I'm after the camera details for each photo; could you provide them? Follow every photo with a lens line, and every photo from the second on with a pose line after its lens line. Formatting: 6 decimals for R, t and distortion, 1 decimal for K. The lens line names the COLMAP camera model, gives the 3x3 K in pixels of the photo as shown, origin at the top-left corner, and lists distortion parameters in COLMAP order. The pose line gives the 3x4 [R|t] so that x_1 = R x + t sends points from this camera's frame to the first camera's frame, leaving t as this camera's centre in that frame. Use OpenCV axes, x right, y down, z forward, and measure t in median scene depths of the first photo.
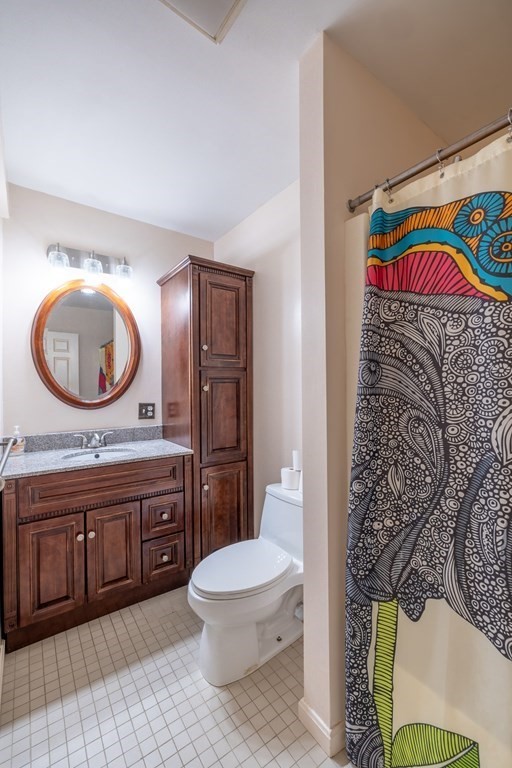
lens RADIAL K [[329.3, 0, 252.4], [0, 329.3, 385.2], [0, 0, 1]] dist [-0.006002, 0.001025]
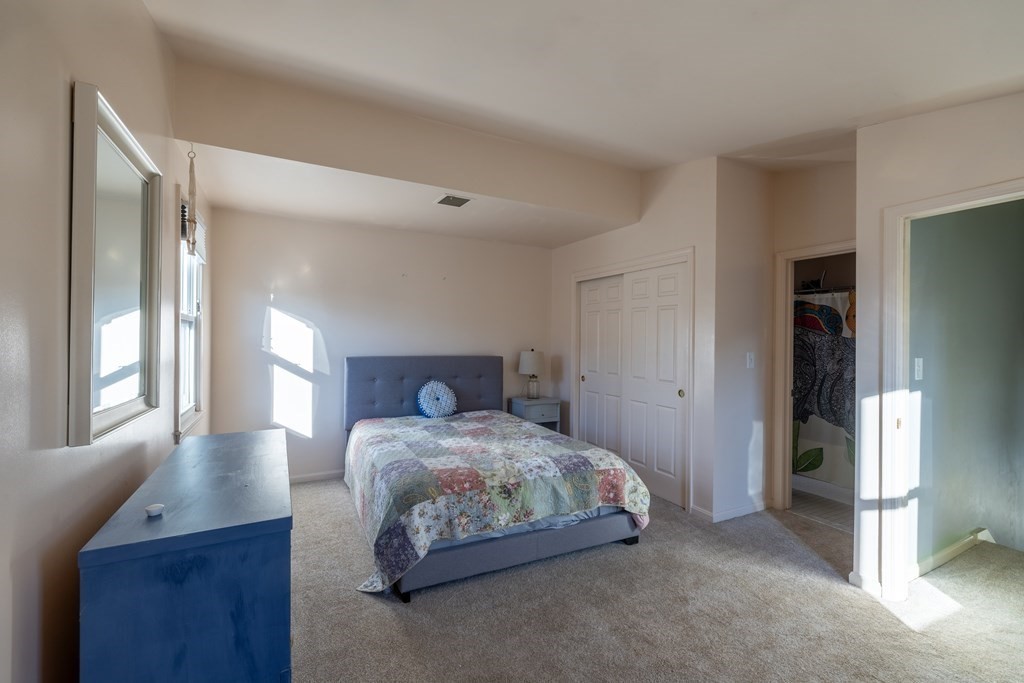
lens RADIAL K [[439.1, 0, 508.4], [0, 439.1, 341.3], [0, 0, 1]] dist [-0.006002, 0.001025]
pose [[0.989584, 0.014970, -0.143175, -2.079765], [-0.014498, 0.999885, 0.004335, -0.118005], [0.143223, -0.002214, 0.989688, -4.275574]]
